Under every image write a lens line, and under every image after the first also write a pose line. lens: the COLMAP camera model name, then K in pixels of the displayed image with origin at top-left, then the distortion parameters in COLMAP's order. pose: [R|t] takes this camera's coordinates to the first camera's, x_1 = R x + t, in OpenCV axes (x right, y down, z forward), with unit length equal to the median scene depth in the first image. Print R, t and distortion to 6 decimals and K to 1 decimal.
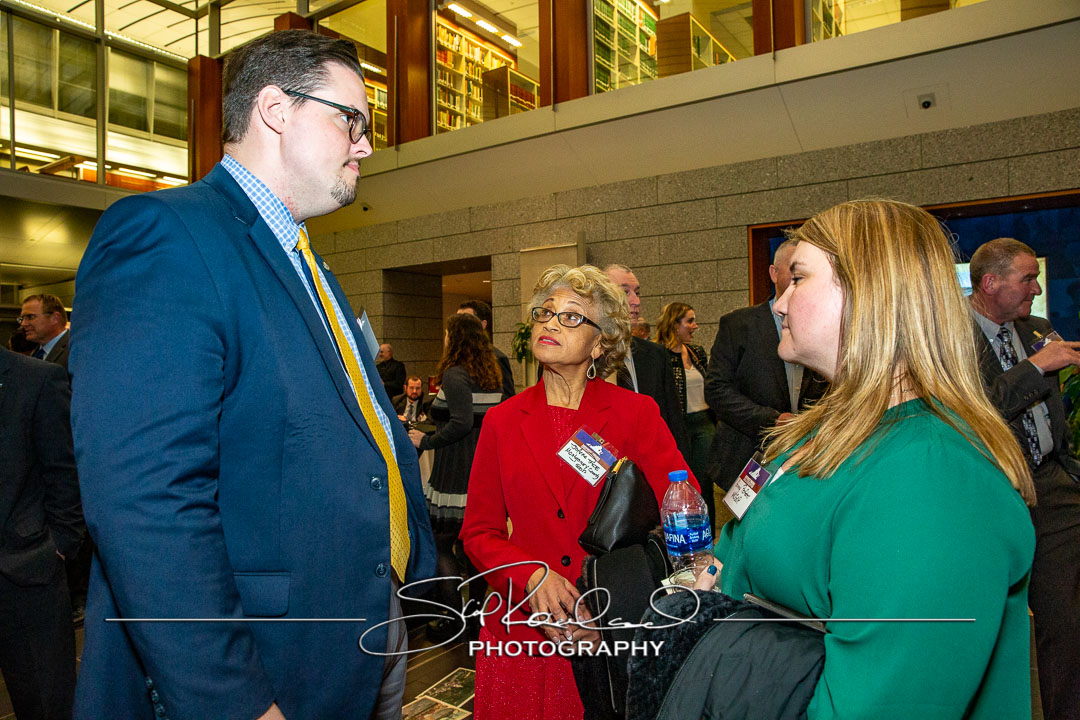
lens RADIAL K [[736.0, 0, 556.7], [0, 736.0, 361.7], [0, 0, 1]] dist [-0.120325, 0.084835]
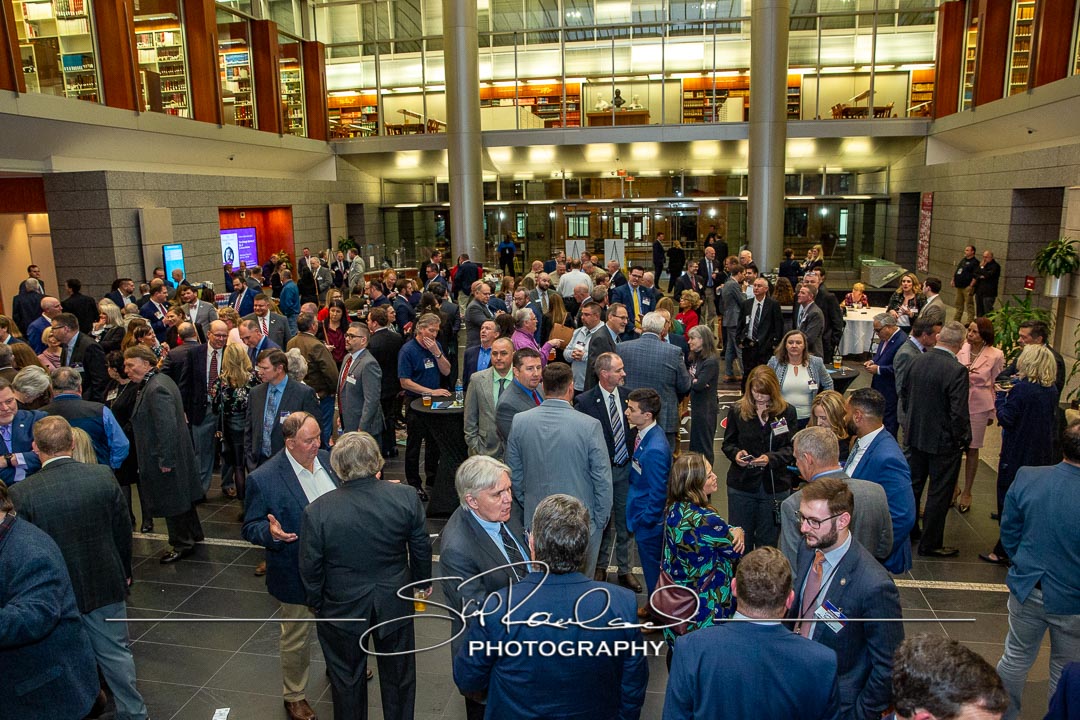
lens RADIAL K [[736.0, 0, 556.7], [0, 736.0, 361.7], [0, 0, 1]] dist [-0.120325, 0.084835]
pose [[0.396497, 0.202561, -0.895410, 0.727780], [0.007500, 0.974607, 0.223798, -0.132351], [0.918005, -0.095451, 0.384910, -0.303294]]
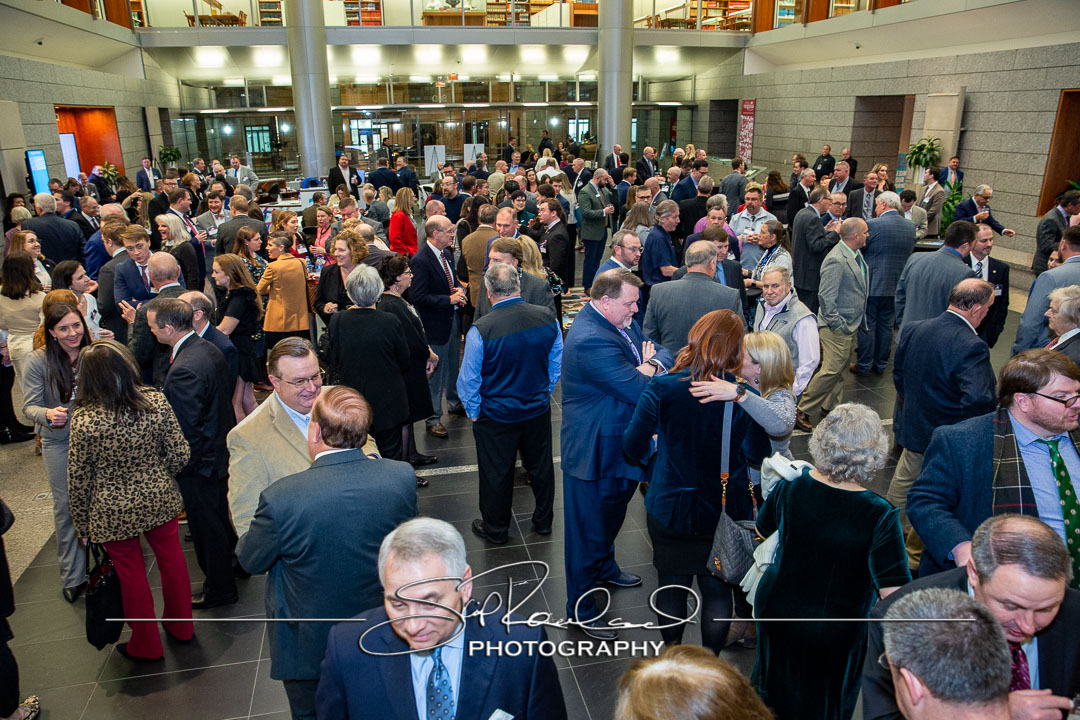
lens RADIAL K [[729.9, 0, 539.4], [0, 729.9, 343.4], [0, 0, 1]] dist [-0.081389, 0.086248]
pose [[0.710576, 0.223914, -0.667042, 0.482848], [-0.004866, 0.949554, 0.313565, -0.117973], [0.703604, -0.219566, 0.675820, -0.714988]]
